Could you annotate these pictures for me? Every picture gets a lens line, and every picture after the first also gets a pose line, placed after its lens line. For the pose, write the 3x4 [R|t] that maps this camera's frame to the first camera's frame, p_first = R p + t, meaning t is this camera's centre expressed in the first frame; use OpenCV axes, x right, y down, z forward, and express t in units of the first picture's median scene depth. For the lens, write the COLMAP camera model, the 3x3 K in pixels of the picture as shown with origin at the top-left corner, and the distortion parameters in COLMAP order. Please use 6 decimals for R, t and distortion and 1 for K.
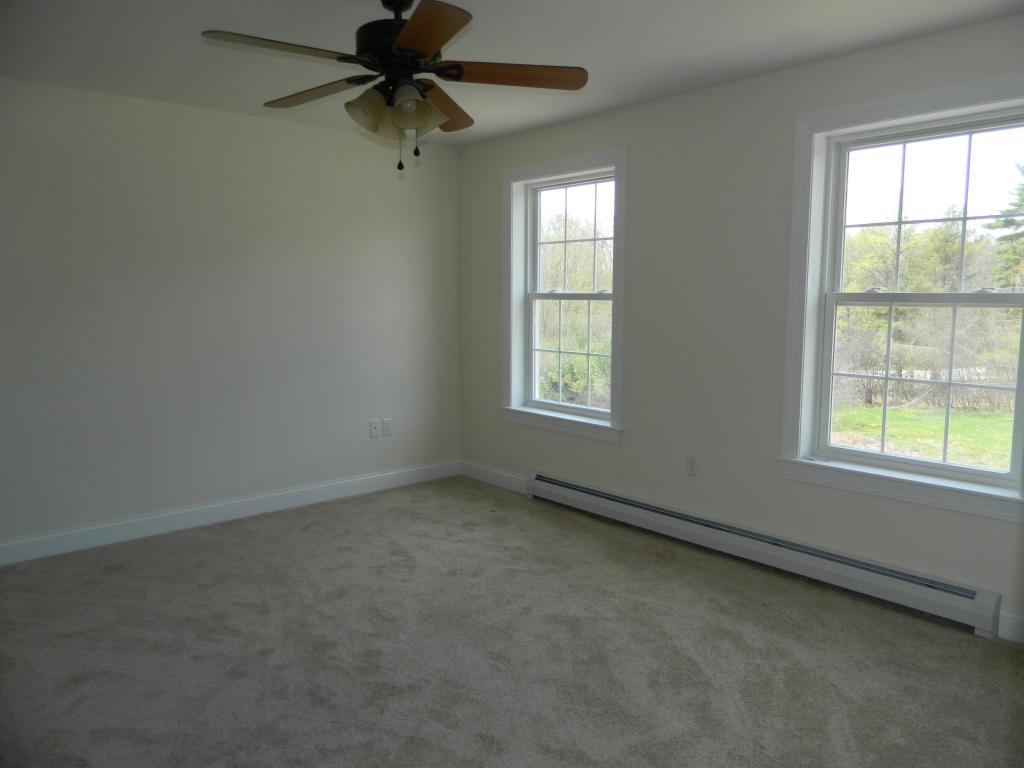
lens RADIAL K [[753.7, 0, 517.9], [0, 753.7, 385.8], [0, 0, 1]] dist [-0.002233, -0.003296]
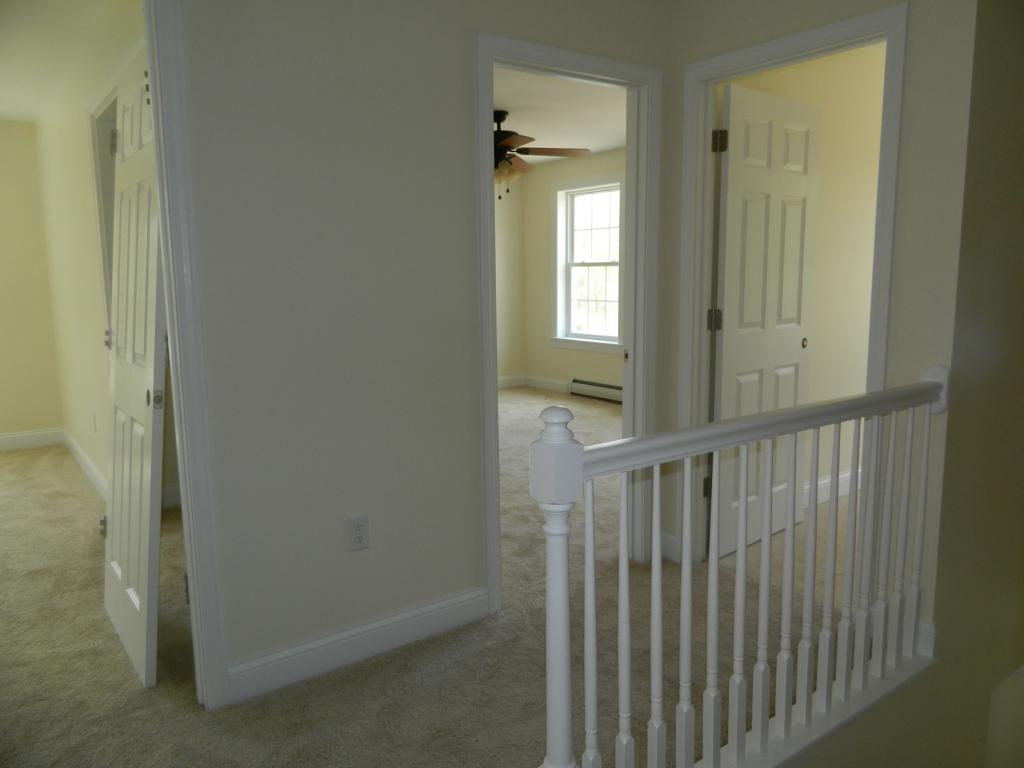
lens RADIAL K [[753.7, 0, 517.9], [0, 753.7, 385.8], [0, 0, 1]] dist [-0.002233, -0.003296]
pose [[0.997367, -0.000480, -0.072521, 0.023561], [0.002308, 0.999681, 0.025132, 0.093403], [0.072485, -0.025234, 0.997050, -0.576018]]
